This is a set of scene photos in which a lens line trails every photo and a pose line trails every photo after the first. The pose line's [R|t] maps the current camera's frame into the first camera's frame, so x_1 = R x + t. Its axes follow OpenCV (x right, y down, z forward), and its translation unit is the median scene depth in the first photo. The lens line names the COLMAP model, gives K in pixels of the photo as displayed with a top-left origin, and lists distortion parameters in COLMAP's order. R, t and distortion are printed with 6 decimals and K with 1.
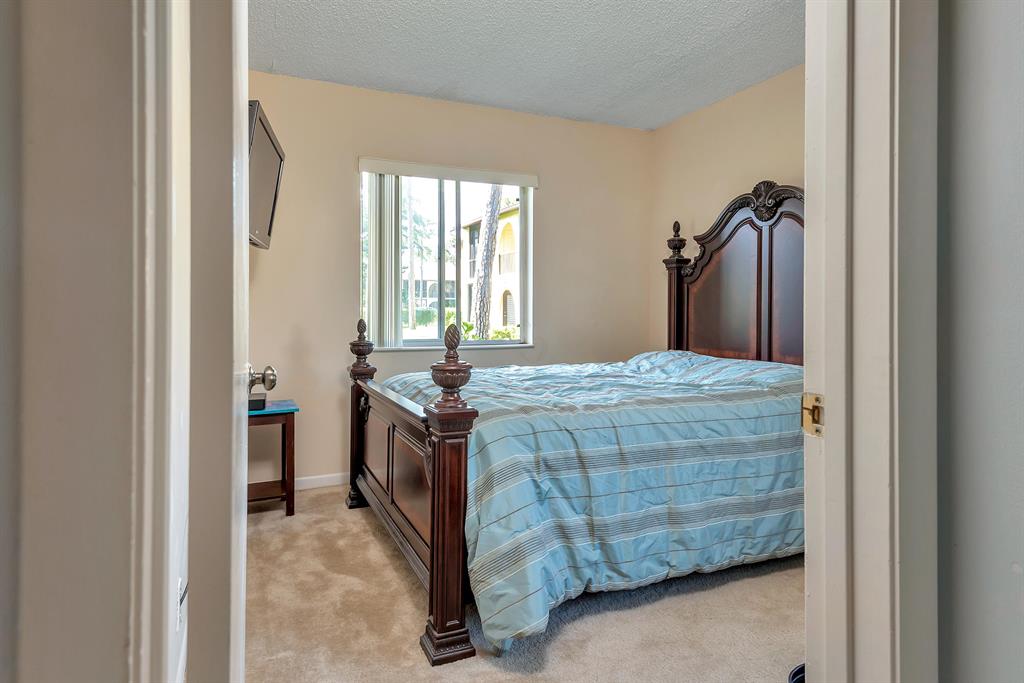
lens RADIAL K [[600.9, 0, 512.8], [0, 600.9, 314.1], [0, 0, 1]] dist [0.034961, -0.009013]
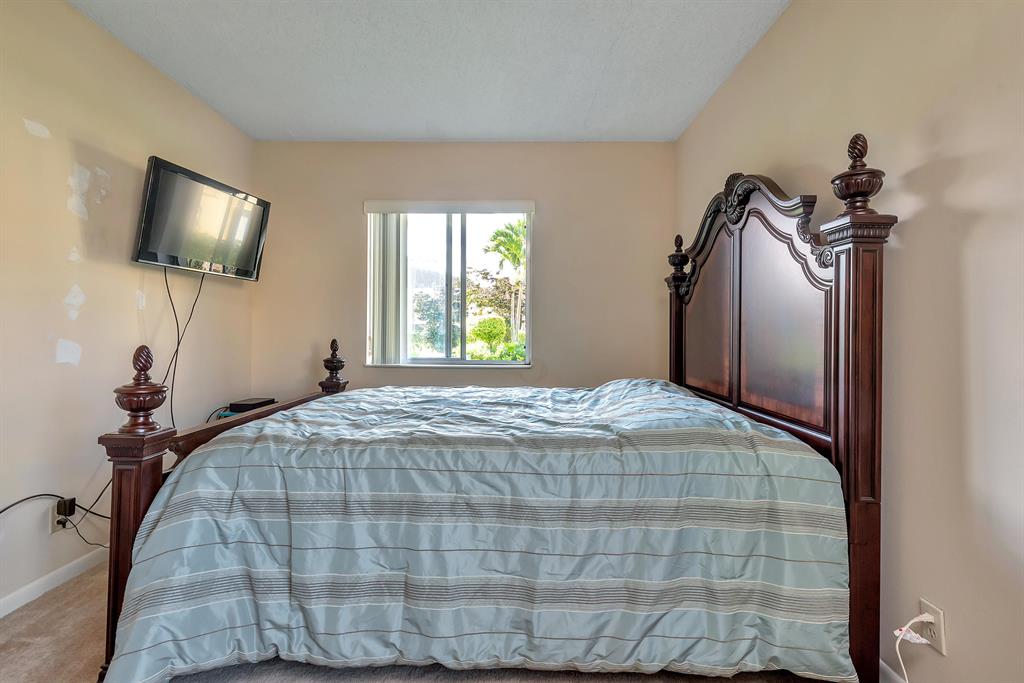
lens RADIAL K [[477.4, 0, 523.7], [0, 477.4, 326.6], [0, 0, 1]] dist [0.017727, -0.010846]
pose [[0.906079, 0.000980, -0.423108, 0.463956], [-0.008455, 0.999840, -0.015789, -0.004549], [0.423025, 0.017884, 0.905942, 0.327838]]
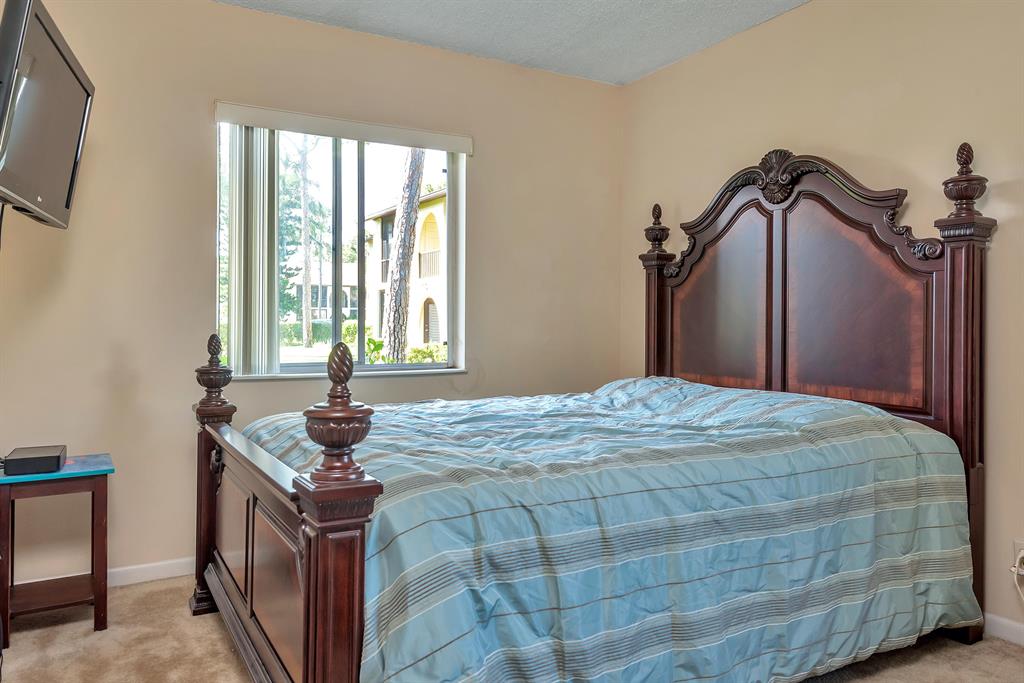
lens RADIAL K [[730.7, 0, 511.9], [0, 730.7, 324.5], [0, 0, 1]] dist [0.021641, -0.008091]
pose [[0.994660, 0.001980, 0.103190, -0.002345], [-0.001414, 0.999984, -0.005553, 0.001474], [-0.103199, 0.005377, 0.994646, 0.143233]]
